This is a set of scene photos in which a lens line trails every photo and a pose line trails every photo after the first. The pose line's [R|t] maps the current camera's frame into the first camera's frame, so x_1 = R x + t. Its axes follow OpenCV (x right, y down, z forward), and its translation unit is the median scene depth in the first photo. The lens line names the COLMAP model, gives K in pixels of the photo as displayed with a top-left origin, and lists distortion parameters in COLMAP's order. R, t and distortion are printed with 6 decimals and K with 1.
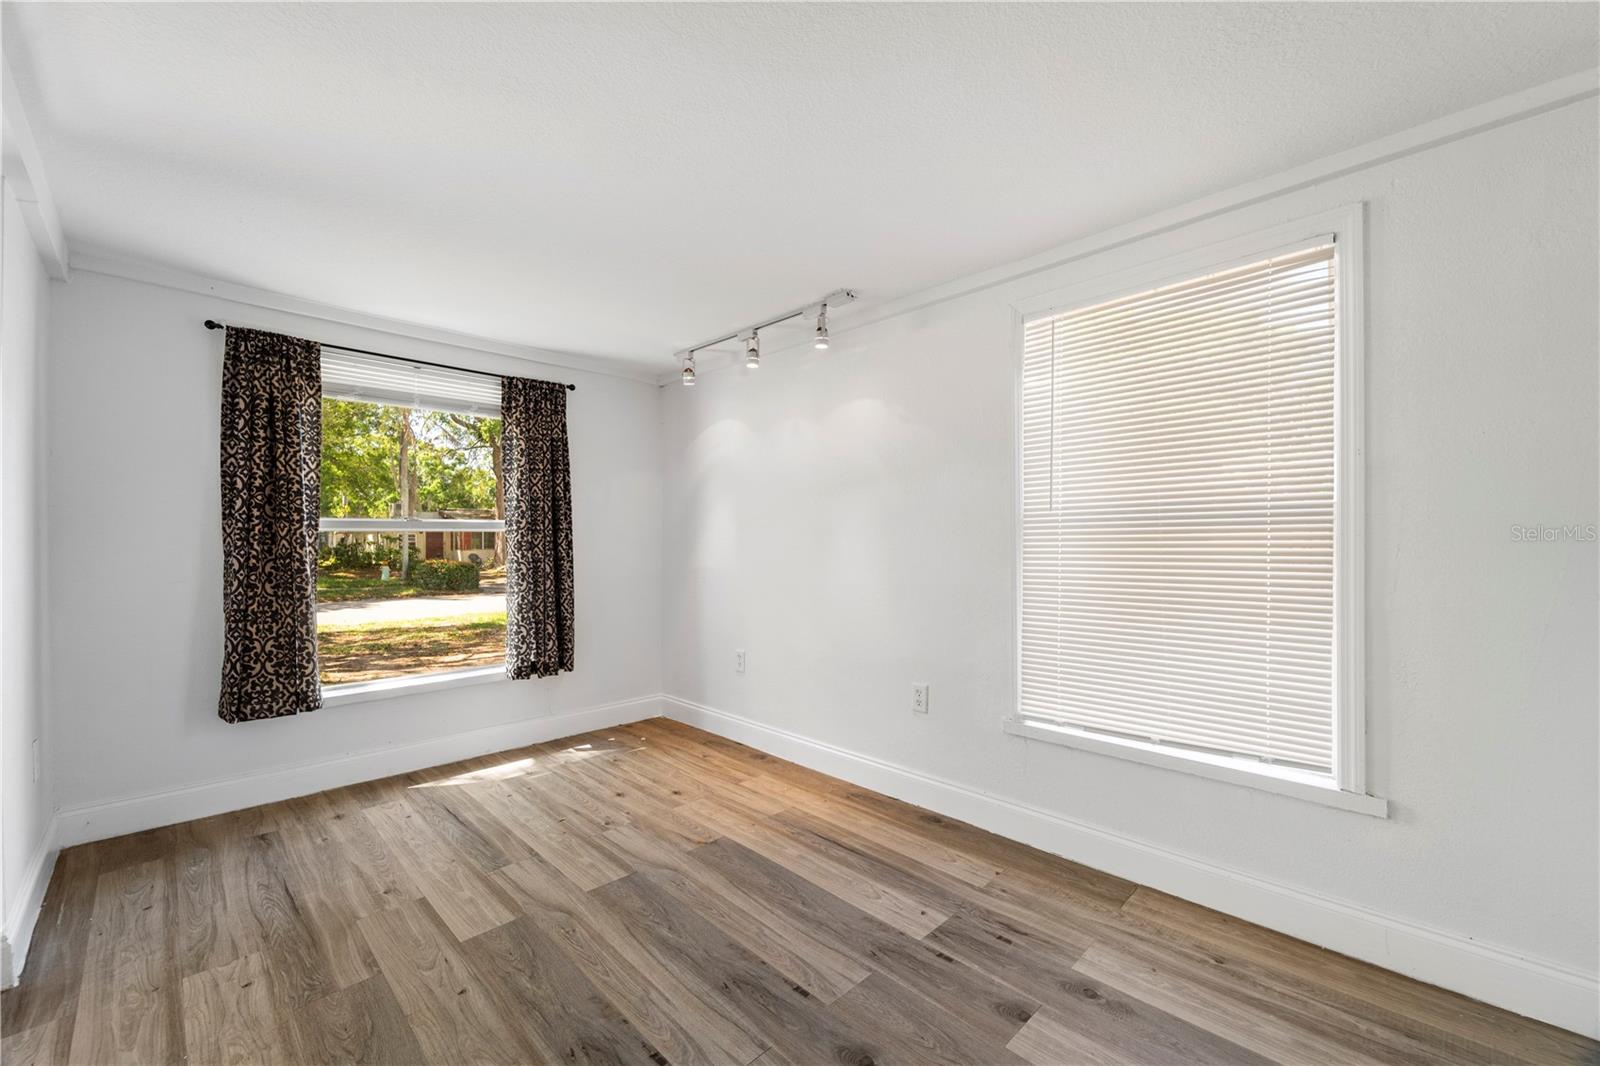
lens RADIAL K [[649.7, 0, 789.2], [0, 649.7, 535.5], [0, 0, 1]] dist [-0.000839, 0.000207]
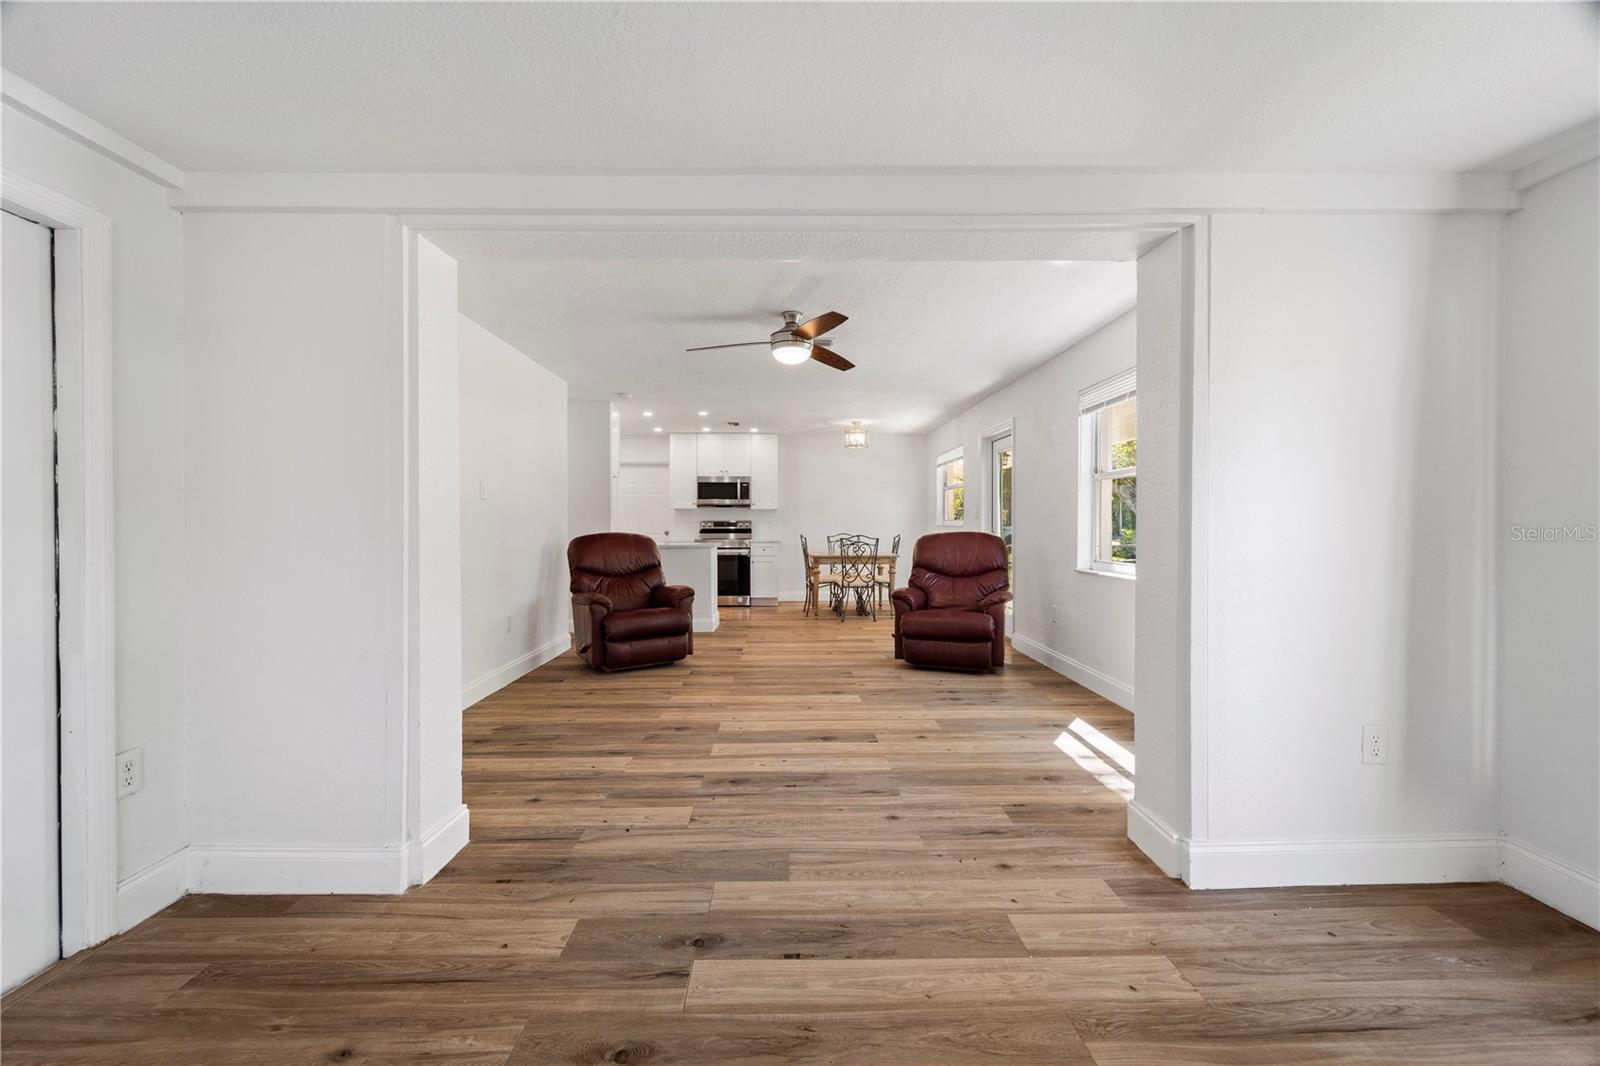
lens RADIAL K [[649.7, 0, 798.6], [0, 649.7, 522.3], [0, 0, 1]] dist [-0.000839, 0.000207]
pose [[-0.680644, 0.003009, -0.732608, 0.132527], [0.004475, 0.999990, -0.000051, 0.004798], [0.732600, -0.003313, -0.680651, 0.888556]]
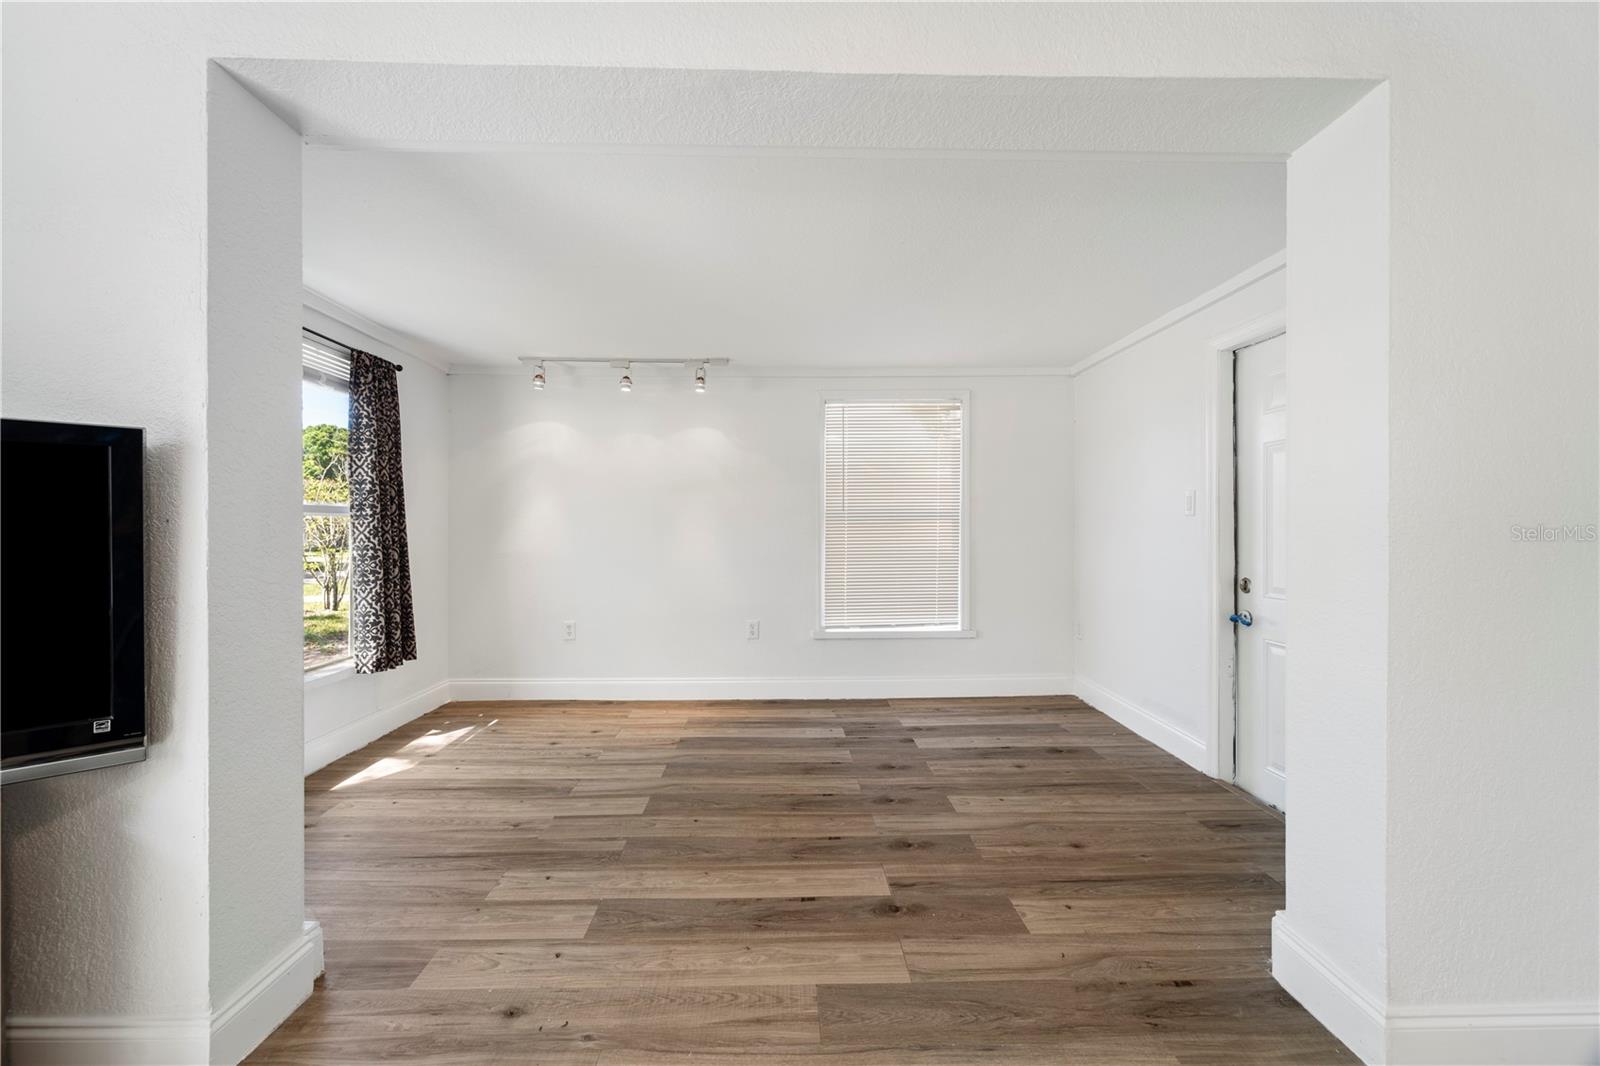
lens RADIAL K [[649.7, 0, 796.6], [0, 649.7, 528.8], [0, 0, 1]] dist [-0.000839, 0.000207]
pose [[0.677352, 0.003640, 0.735650, -0.987577], [-0.005523, 0.999985, 0.000138, 0.011106], [-0.735639, -0.004156, 0.677361, -0.136432]]
